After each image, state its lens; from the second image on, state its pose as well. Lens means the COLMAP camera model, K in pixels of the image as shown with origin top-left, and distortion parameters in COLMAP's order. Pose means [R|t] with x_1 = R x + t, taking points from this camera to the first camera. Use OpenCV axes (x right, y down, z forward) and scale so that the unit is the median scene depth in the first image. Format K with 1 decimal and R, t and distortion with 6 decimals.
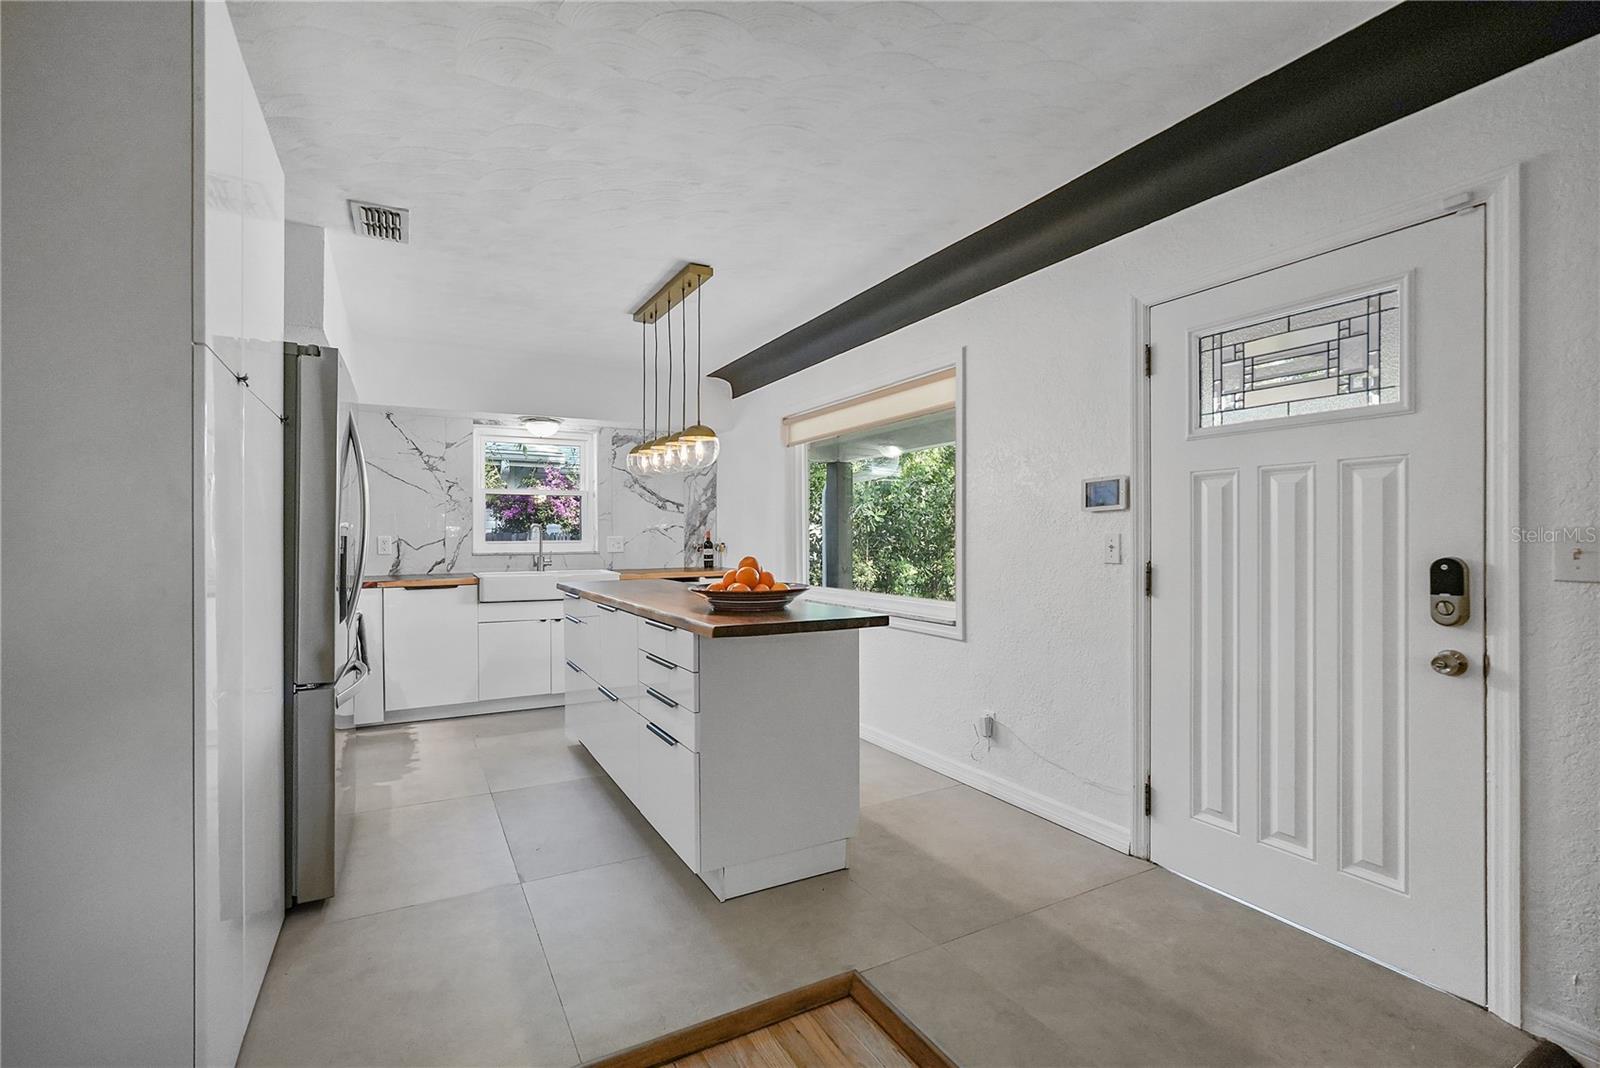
lens RADIAL K [[720.9, 0, 809.9], [0, 720.9, 535.0], [0, 0, 1]] dist [-0.004255, 0.002321]
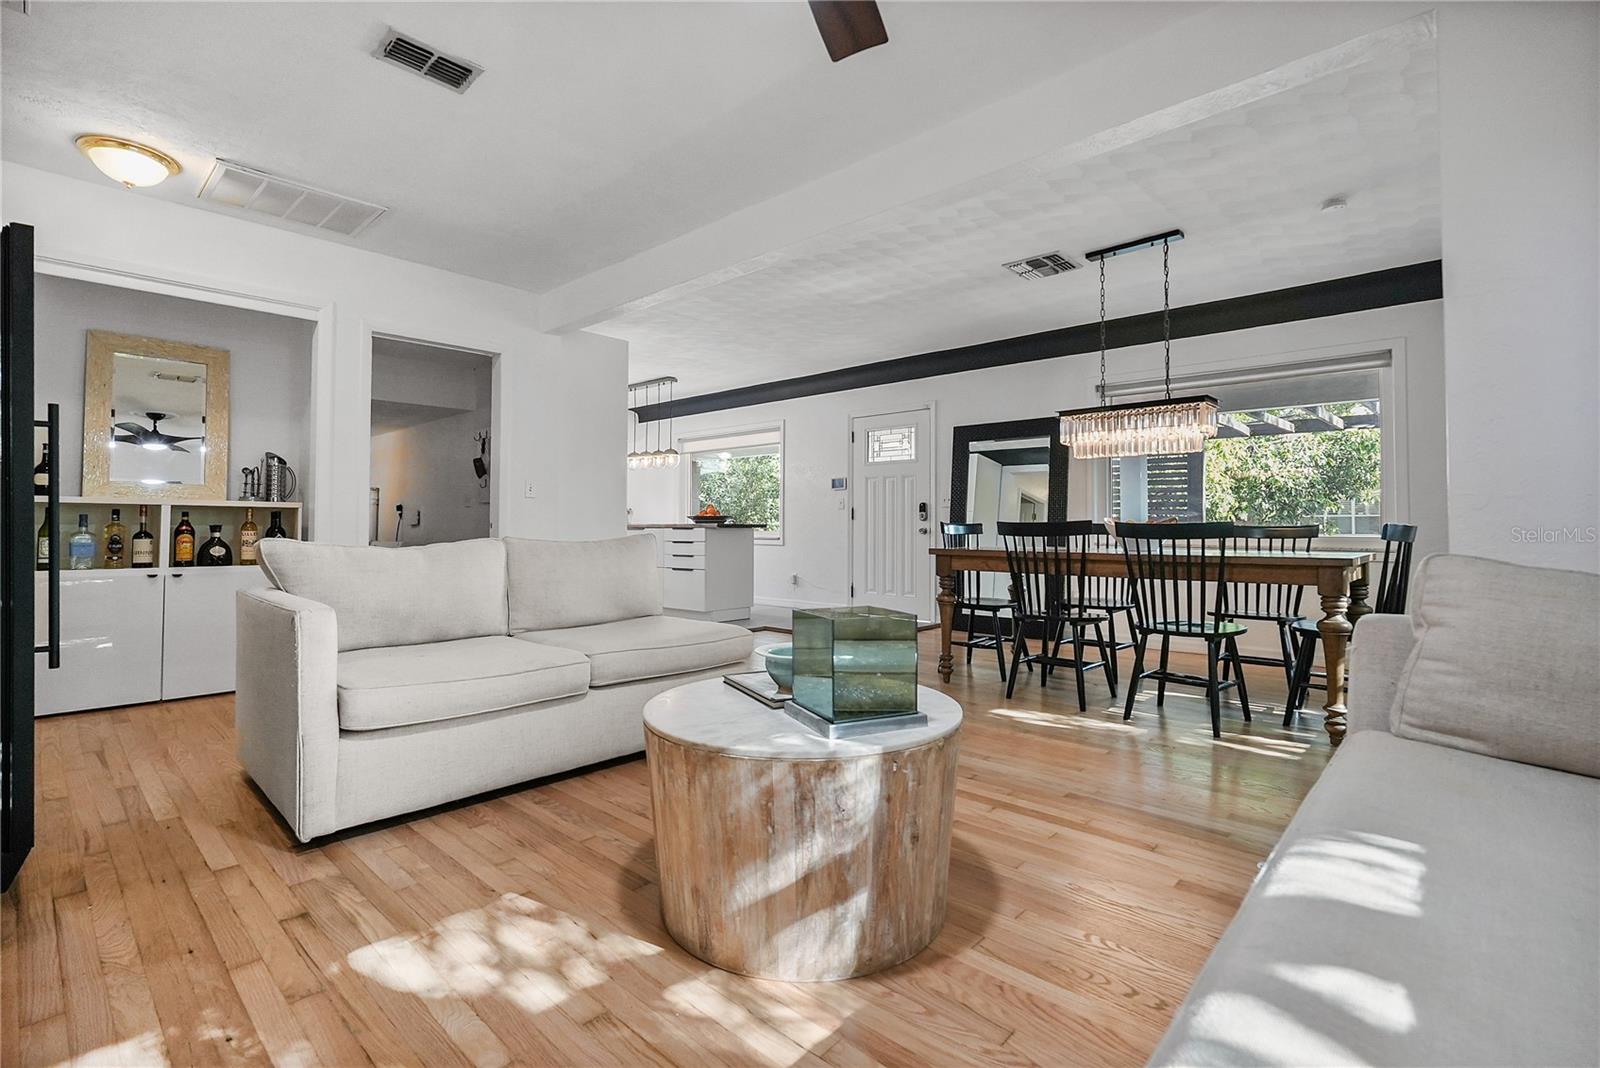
lens RADIAL K [[720.9, 0, 794.6], [0, 720.9, 507.6], [0, 0, 1]] dist [-0.004255, 0.002321]
pose [[0.955048, 0.011720, 0.296221, -0.563480], [-0.005320, 0.999735, -0.022401, 0.097475], [-0.296405, 0.019818, 0.954857, -1.571885]]
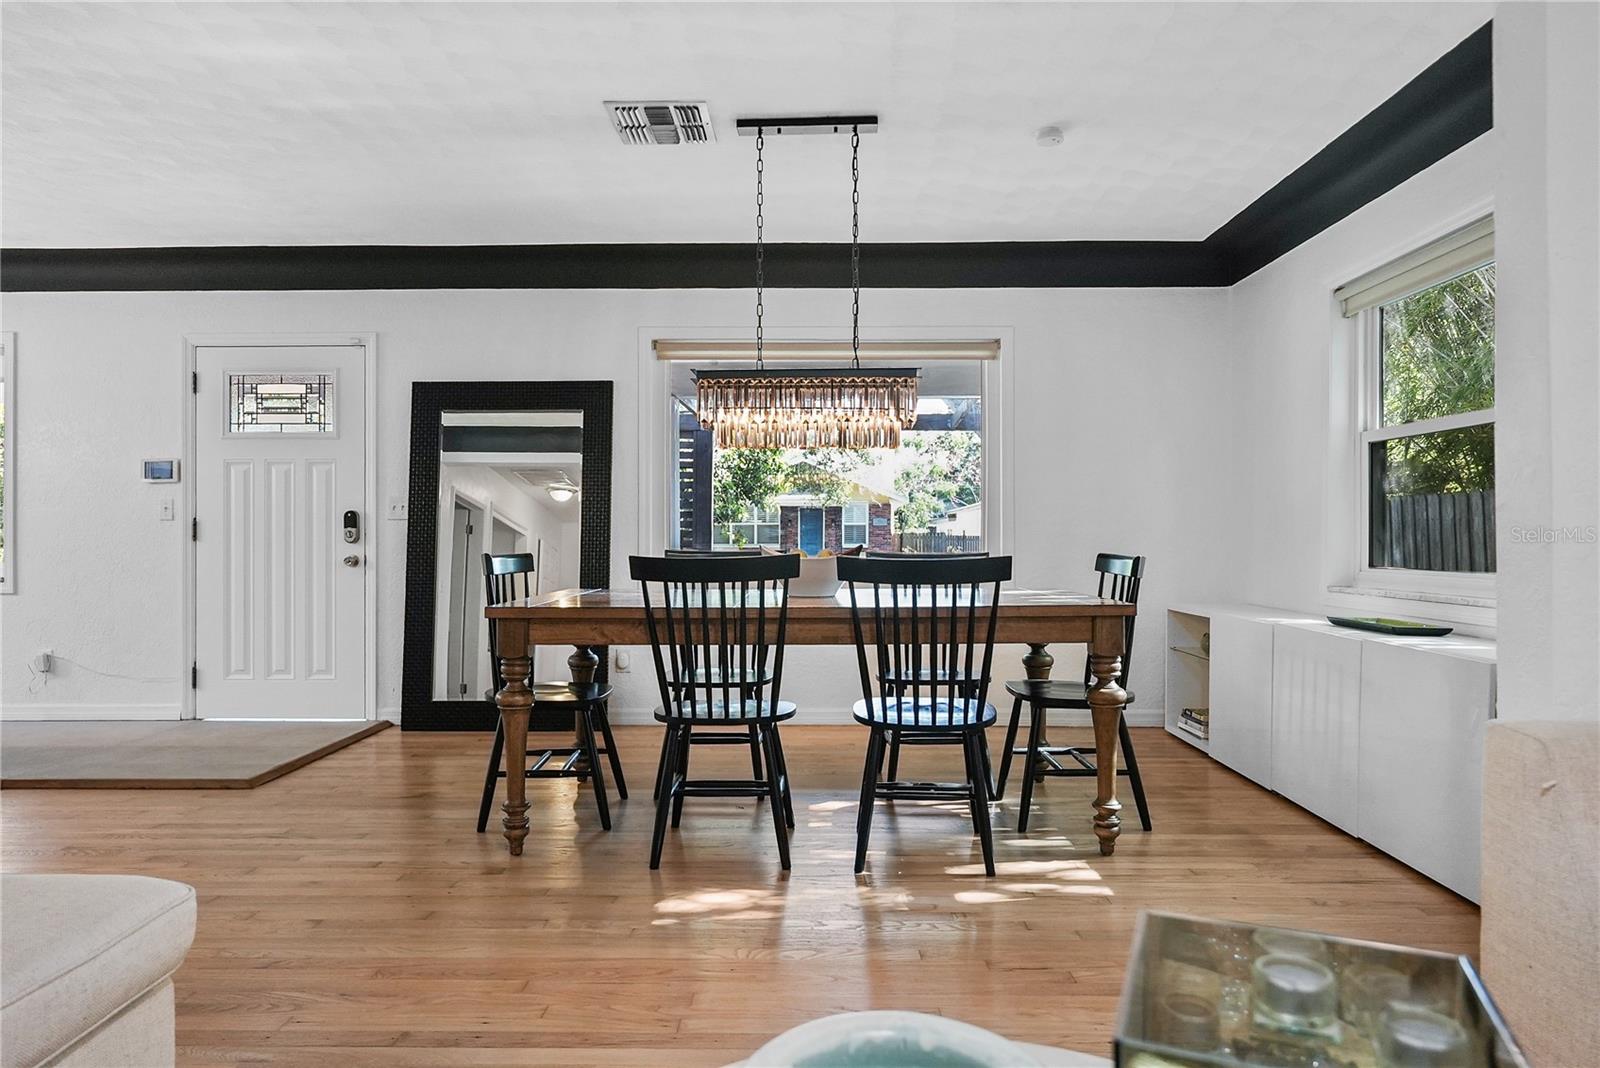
lens RADIAL K [[973.8, 0, 798.1], [0, 973.8, 536.5], [0, 0, 1]] dist [-0.006256, 0.005046]
pose [[0.516626, -0.000636, 0.856211, -0.577928], [-0.001273, 0.999998, 0.001511, 0.068156], [-0.856210, -0.001871, 0.516624, -1.054624]]
